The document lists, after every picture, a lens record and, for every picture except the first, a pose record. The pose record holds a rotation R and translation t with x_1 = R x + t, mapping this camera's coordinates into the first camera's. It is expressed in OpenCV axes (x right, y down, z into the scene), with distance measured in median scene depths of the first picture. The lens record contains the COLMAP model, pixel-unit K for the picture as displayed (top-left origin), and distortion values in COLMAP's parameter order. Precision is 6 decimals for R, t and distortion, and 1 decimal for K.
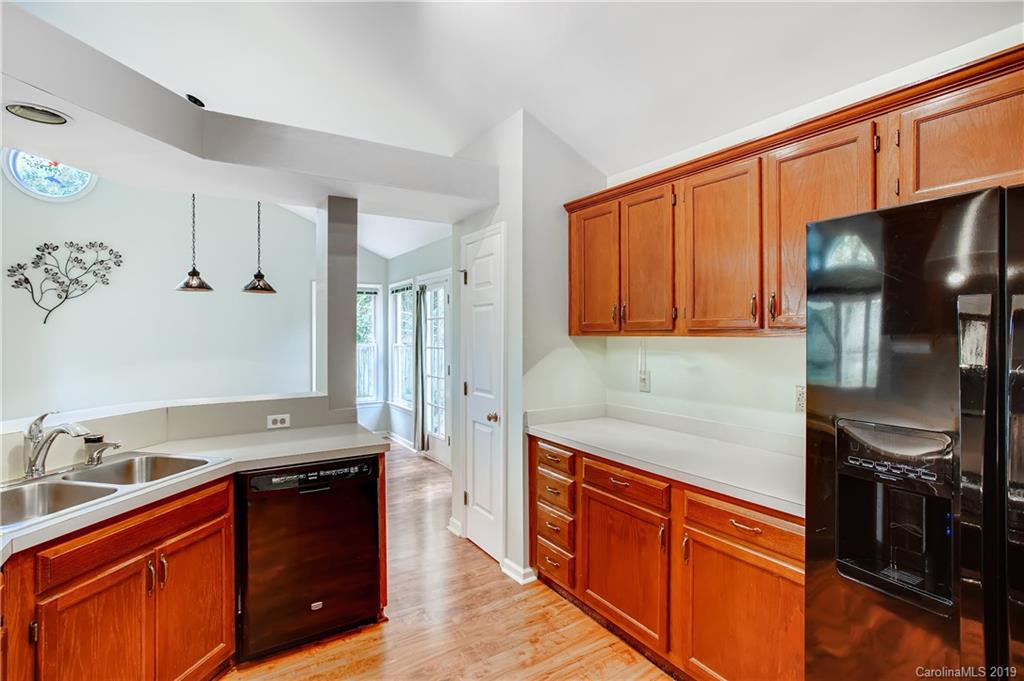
lens RADIAL K [[517.3, 0, 516.8], [0, 517.3, 338.2], [0, 0, 1]] dist [-0.024061, 0.014081]
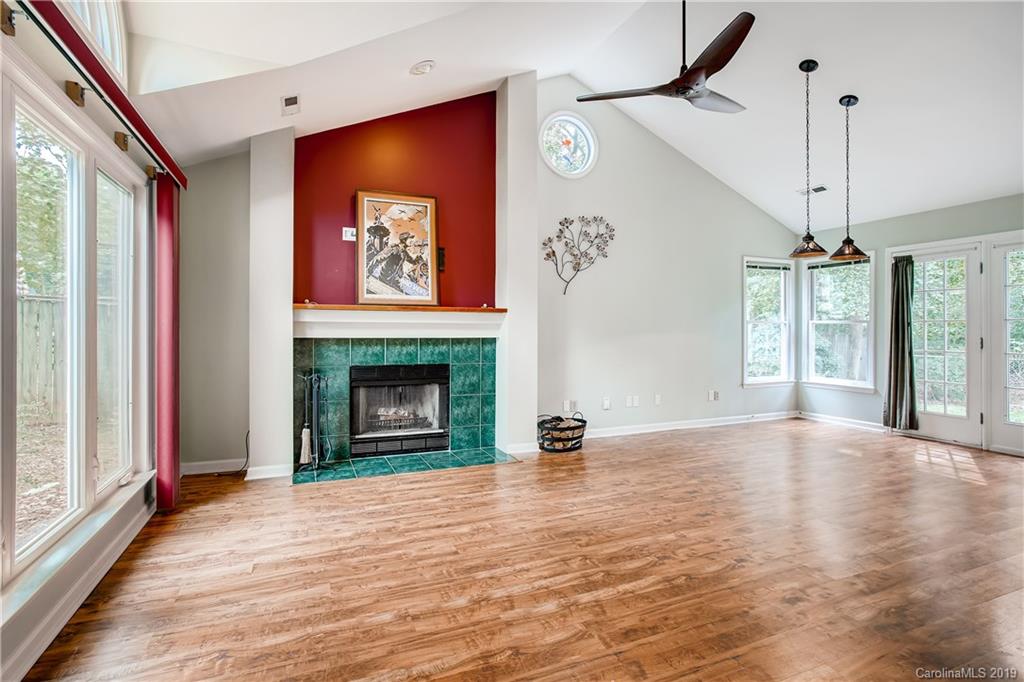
lens RADIAL K [[517.3, 0, 517.3], [0, 517.3, 336.3], [0, 0, 1]] dist [-0.024061, 0.014081]
pose [[0.987202, 0.007673, -0.159290, -0.835662], [-0.006601, 0.999952, 0.007255, 0.049486], [0.159338, -0.006111, 0.987205, -0.060657]]
